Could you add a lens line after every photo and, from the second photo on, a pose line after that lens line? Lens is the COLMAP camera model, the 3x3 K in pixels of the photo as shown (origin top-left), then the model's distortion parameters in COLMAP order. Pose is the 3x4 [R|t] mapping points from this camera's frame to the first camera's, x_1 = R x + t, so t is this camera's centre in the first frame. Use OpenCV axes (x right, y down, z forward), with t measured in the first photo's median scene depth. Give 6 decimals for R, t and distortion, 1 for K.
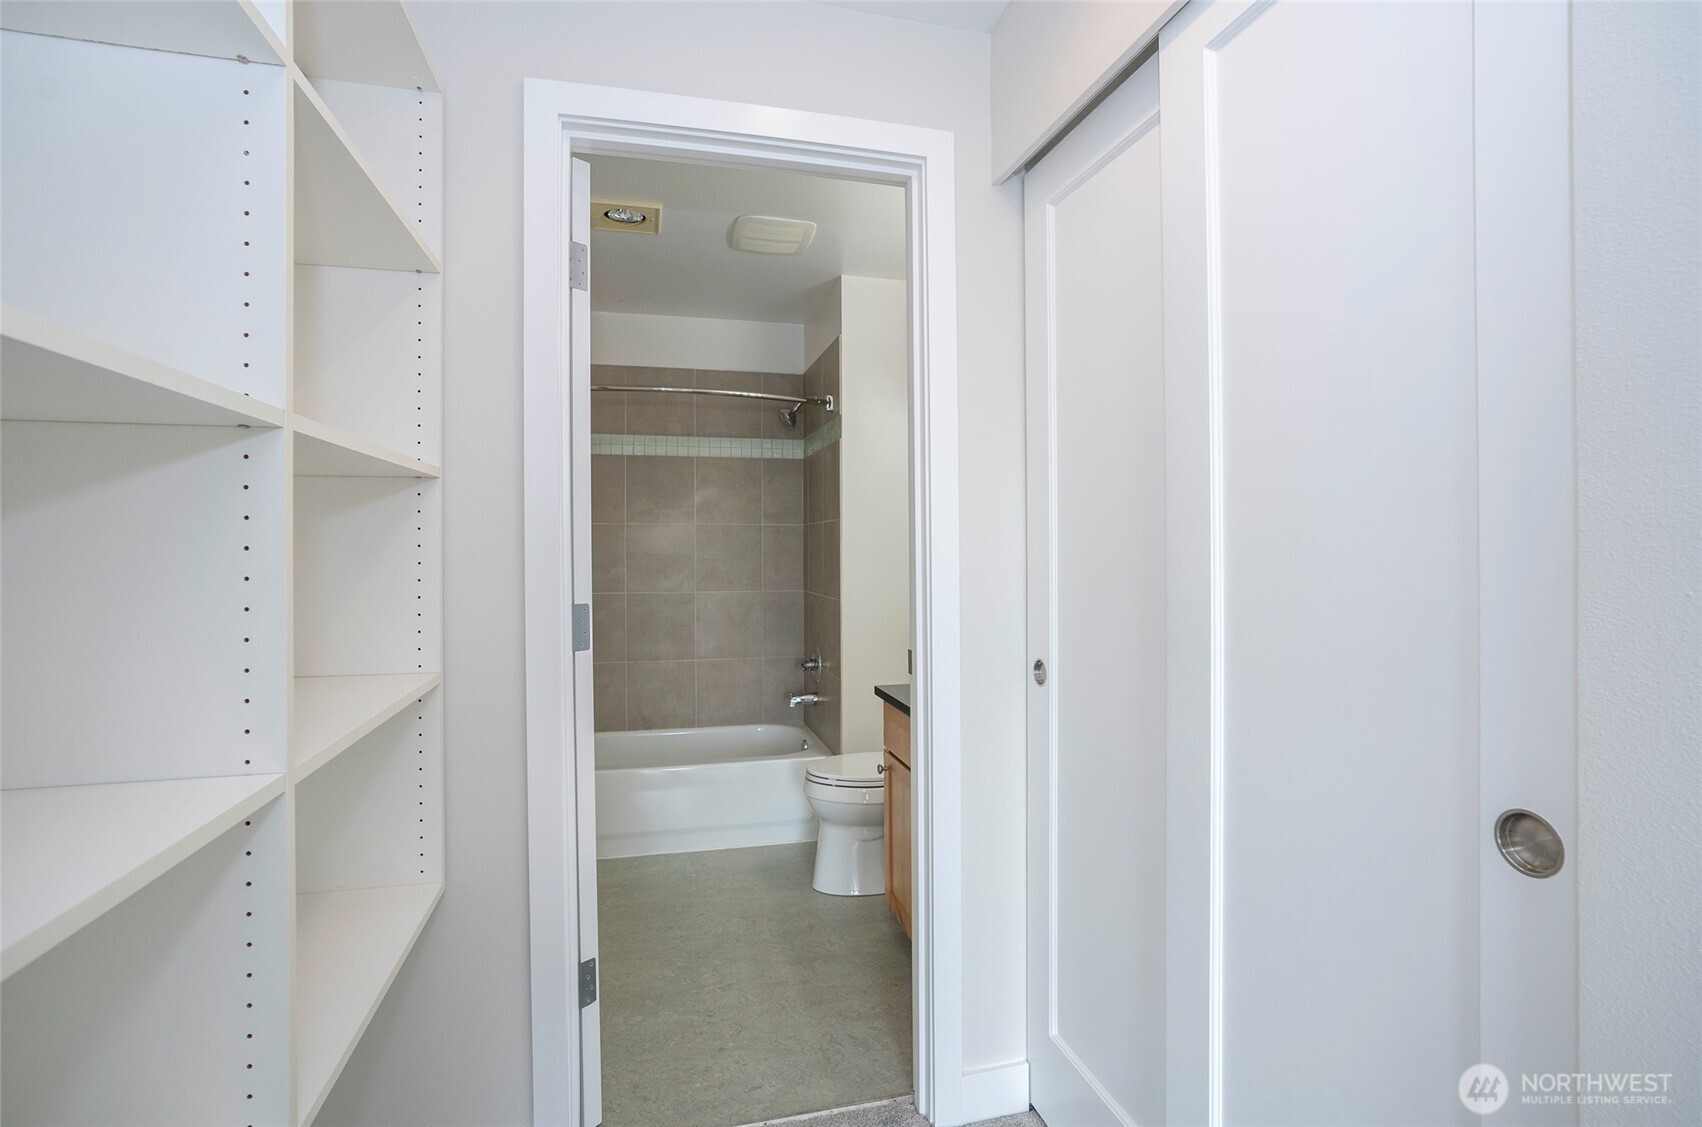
lens RADIAL K [[812.2, 0, 845.3], [0, 812.2, 552.6], [0, 0, 1]] dist [-0.056705, 0.019657]
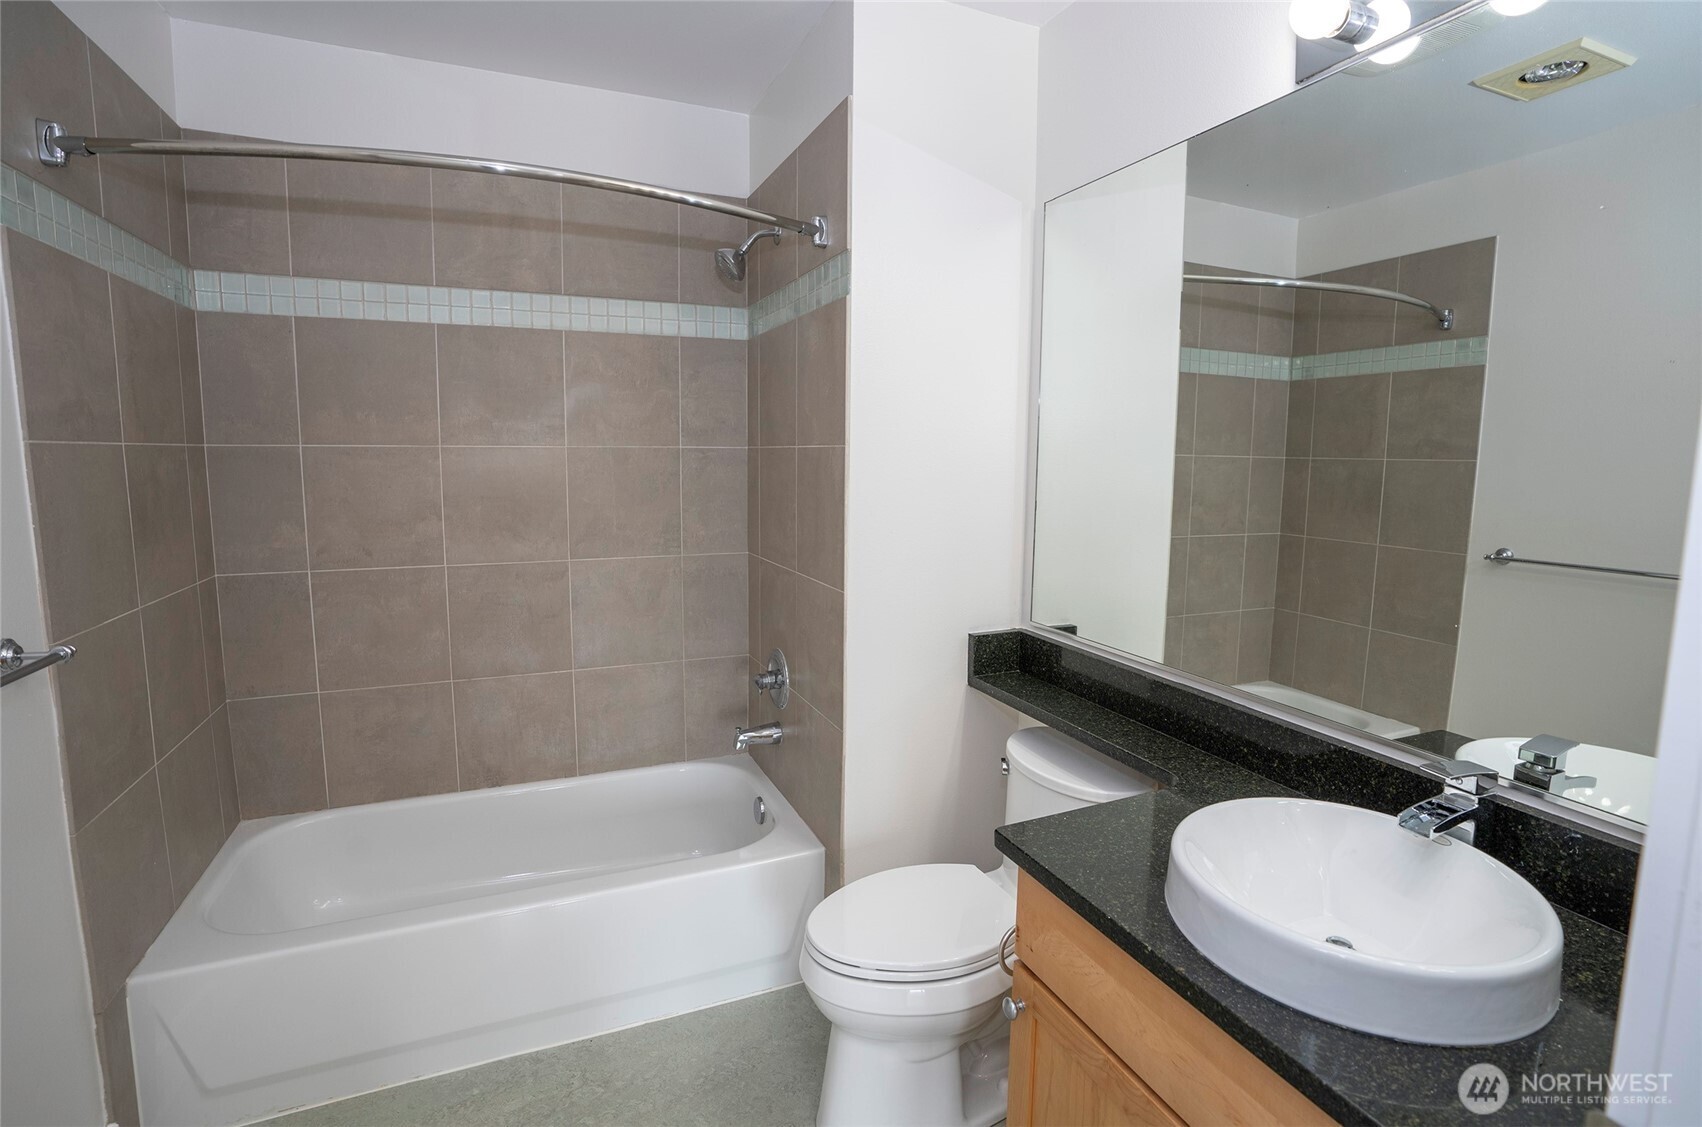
lens RADIAL K [[812.2, 0, 858.3], [0, 812.2, 539.0], [0, 0, 1]] dist [-0.056705, 0.019657]
pose [[0.985828, -0.008784, 0.167531, -0.074494], [-0.007741, 0.995183, 0.097729, -0.026958], [-0.167583, -0.097640, 0.981011, 0.381398]]
